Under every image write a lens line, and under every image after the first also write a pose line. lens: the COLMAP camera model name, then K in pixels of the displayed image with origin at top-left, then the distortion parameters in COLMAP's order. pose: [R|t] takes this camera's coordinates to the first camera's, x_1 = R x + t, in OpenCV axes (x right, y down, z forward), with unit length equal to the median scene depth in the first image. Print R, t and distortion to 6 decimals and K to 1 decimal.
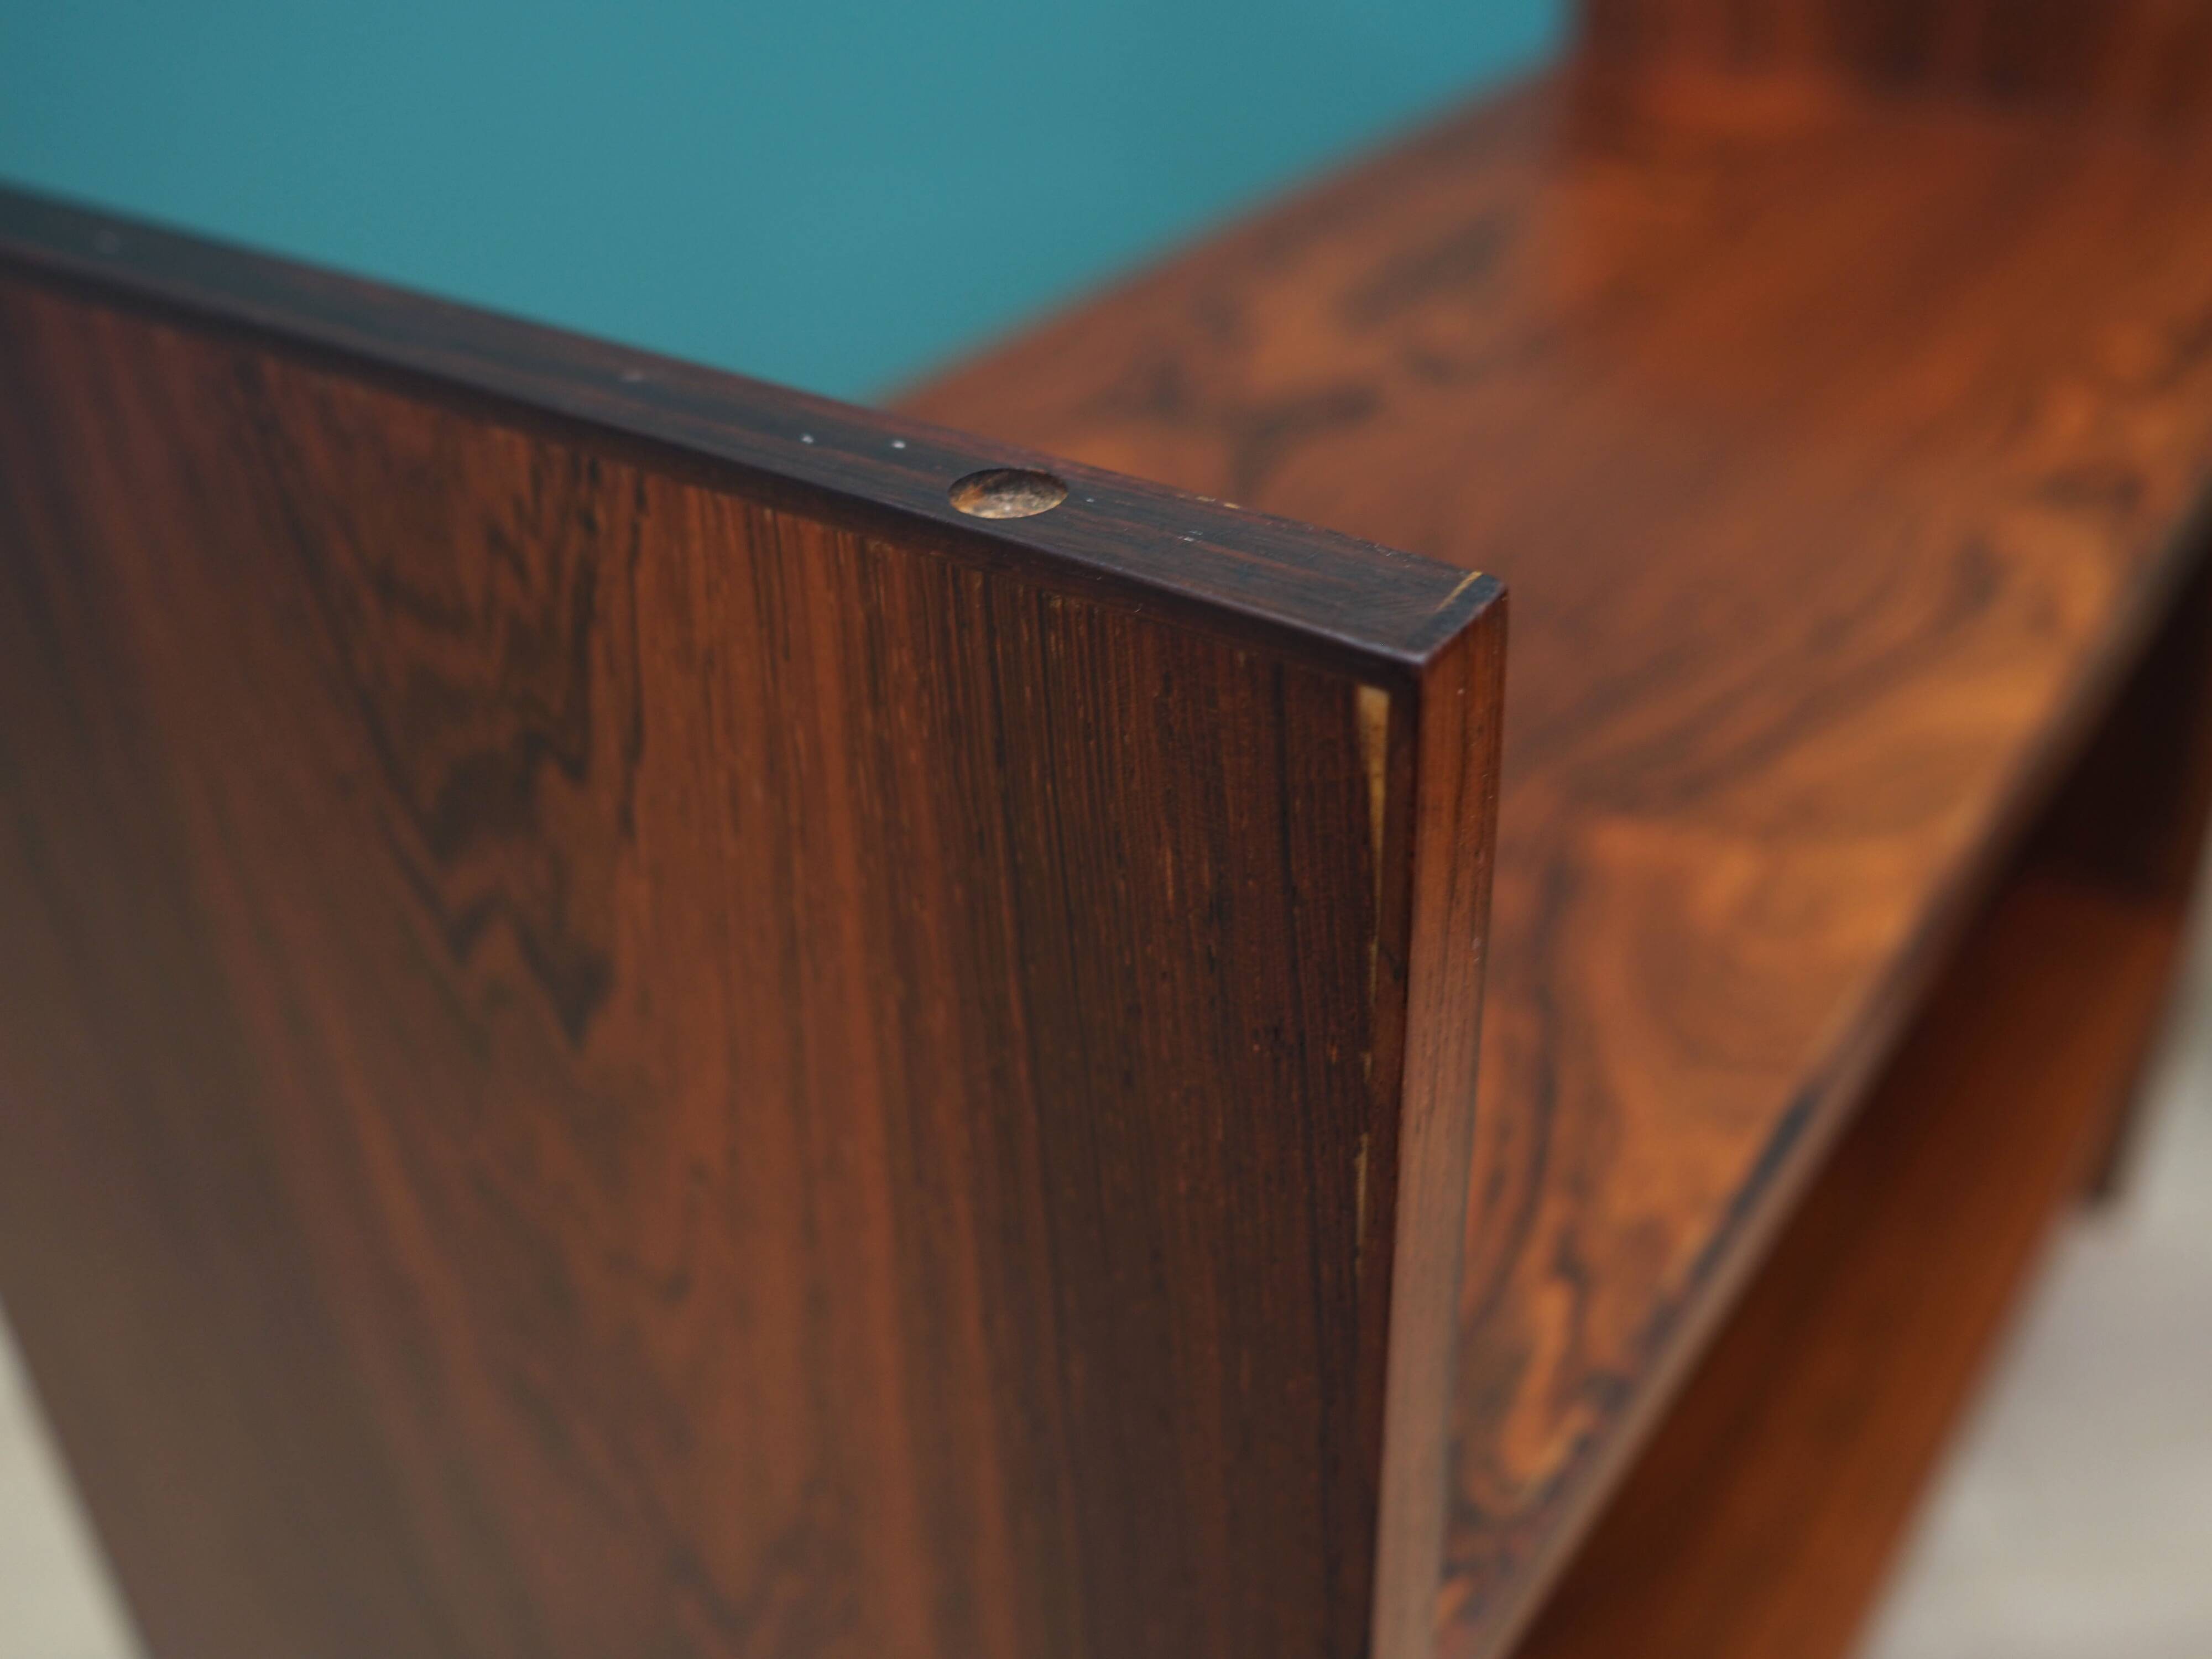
lens RADIAL K [[2224.8, 0, 1166.2], [0, 2224.8, 822.9], [0, 0, 1]] dist [-0.065000, 0.000000]
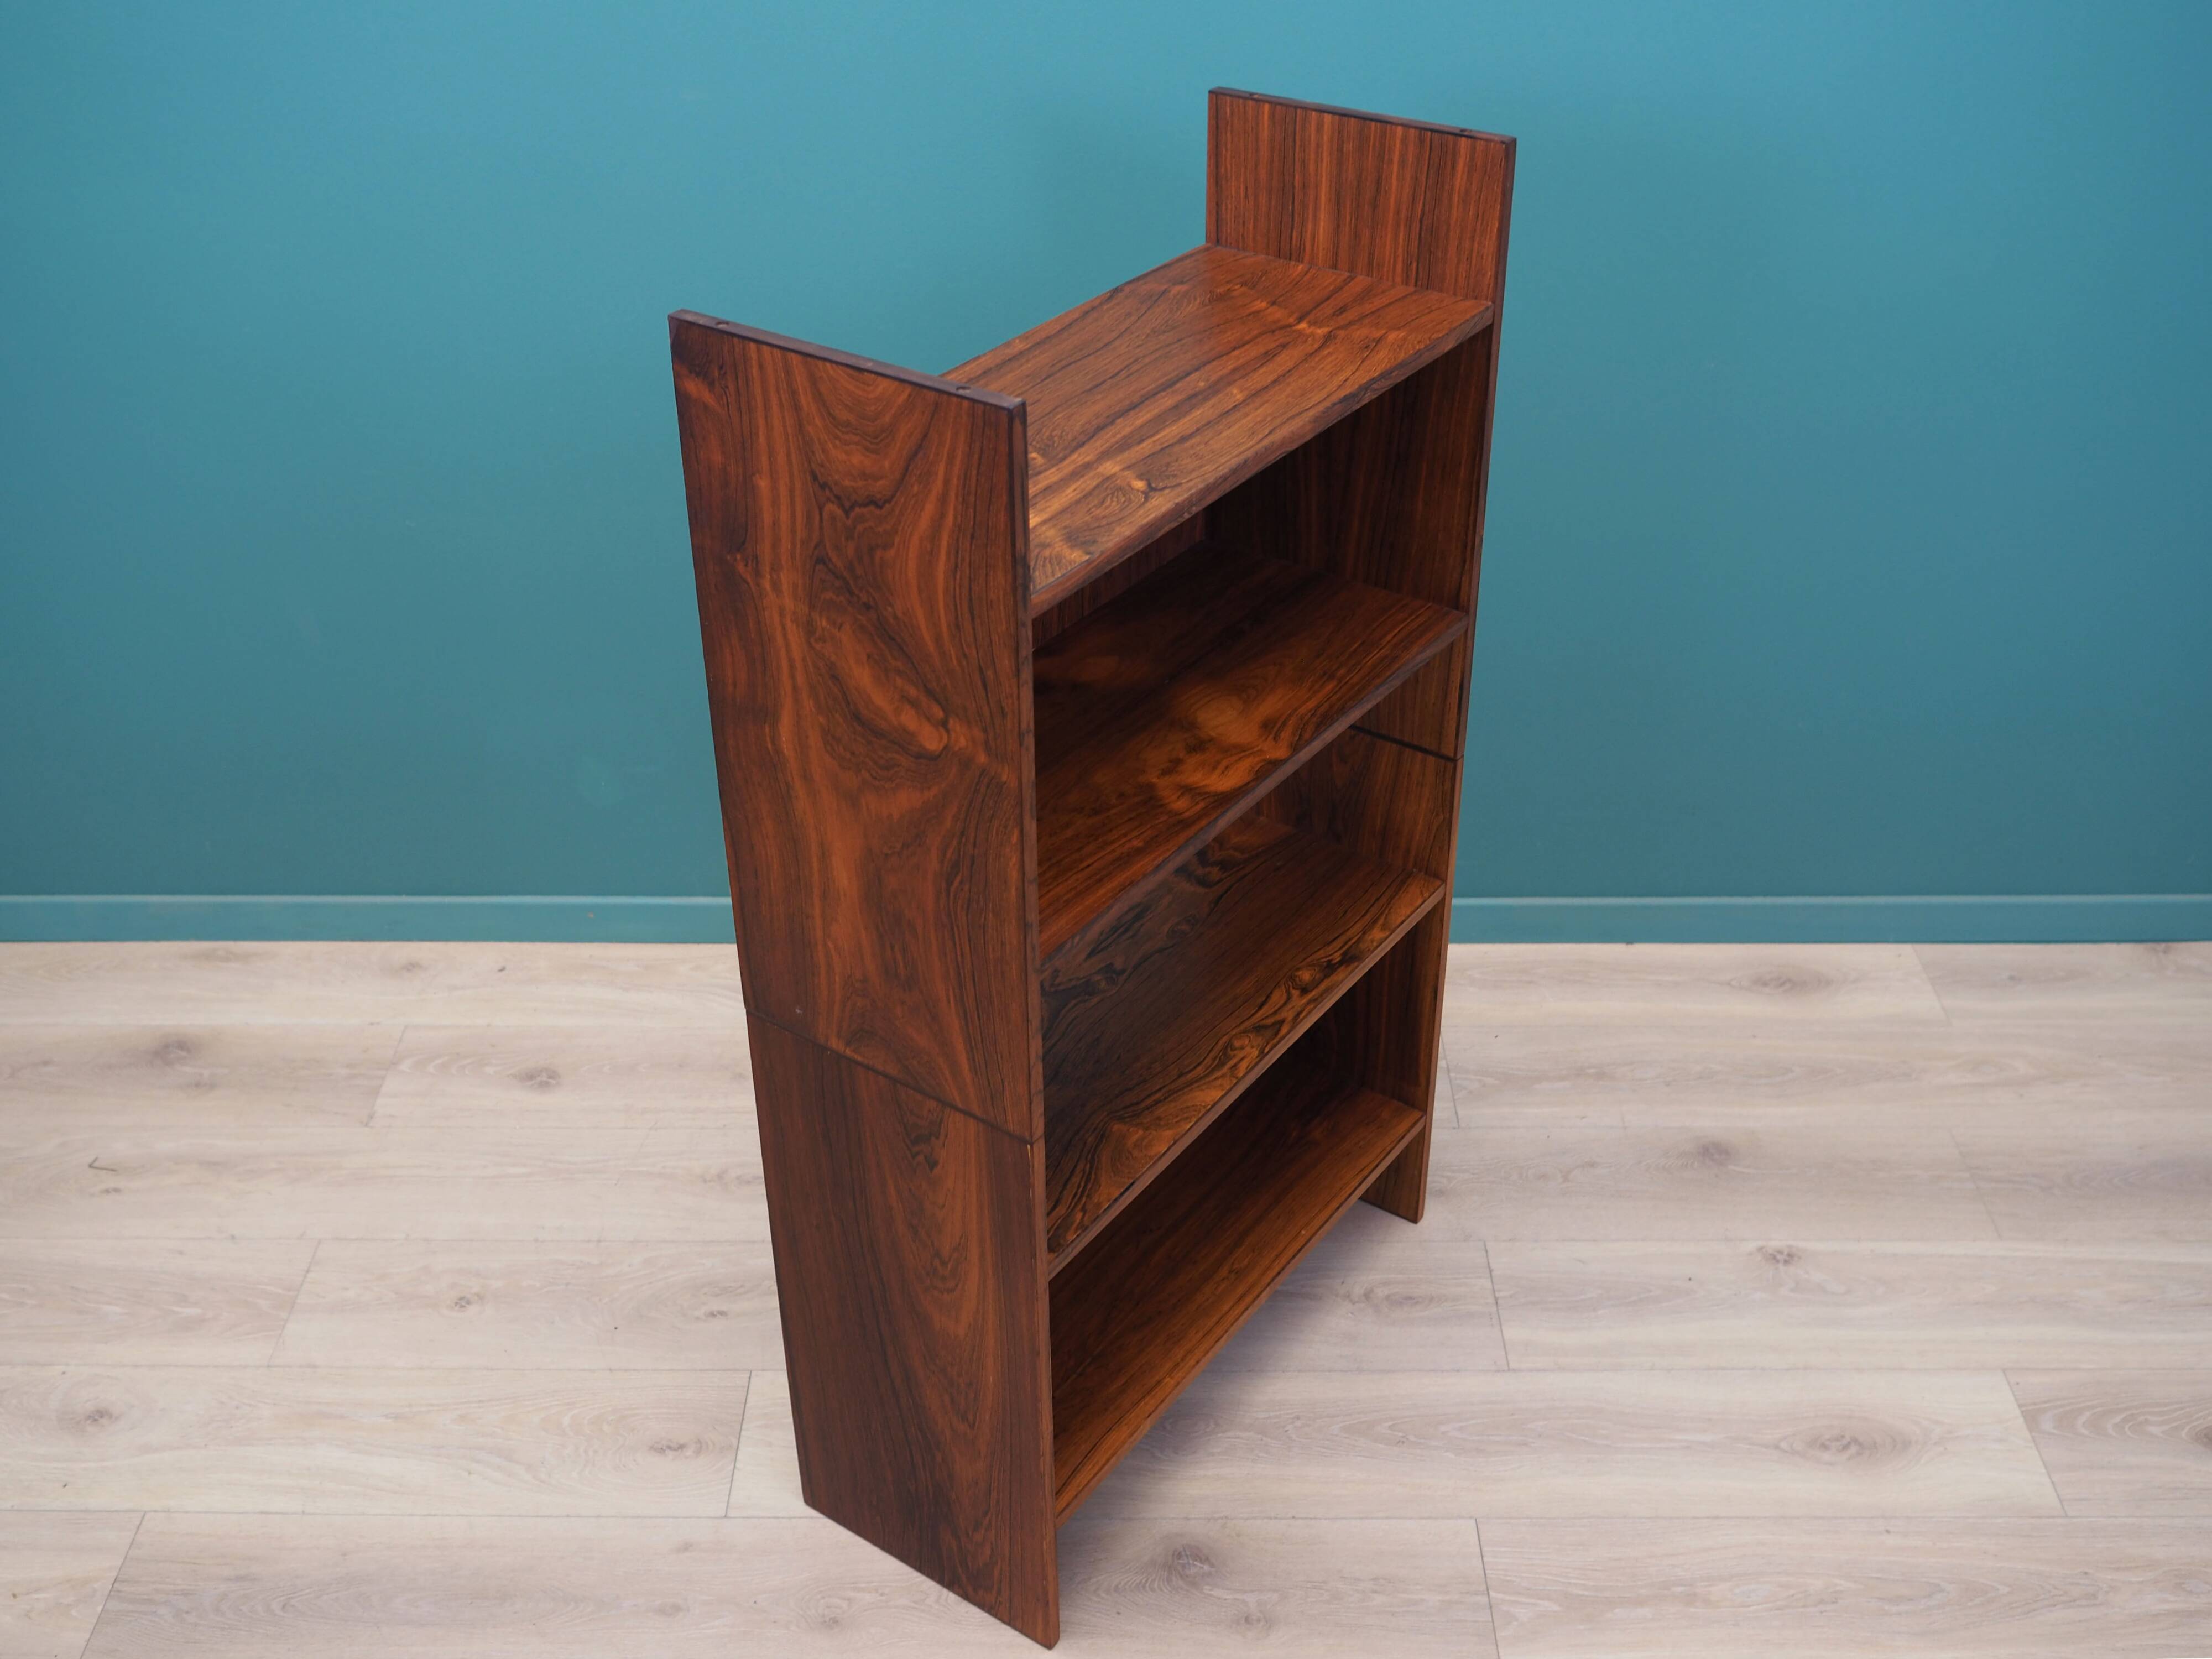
lens RADIAL K [[2485.7, 0, 1104.0], [0, 2485.7, 827.8], [0, 0, 1]] dist [-0.003993, 0.000000]
pose [[0.999467, 0.022062, -0.024081, 0.432048], [-0.021846, 0.999719, 0.009220, -1.032238], [0.024278, -0.008689, 0.999667, -6.589933]]
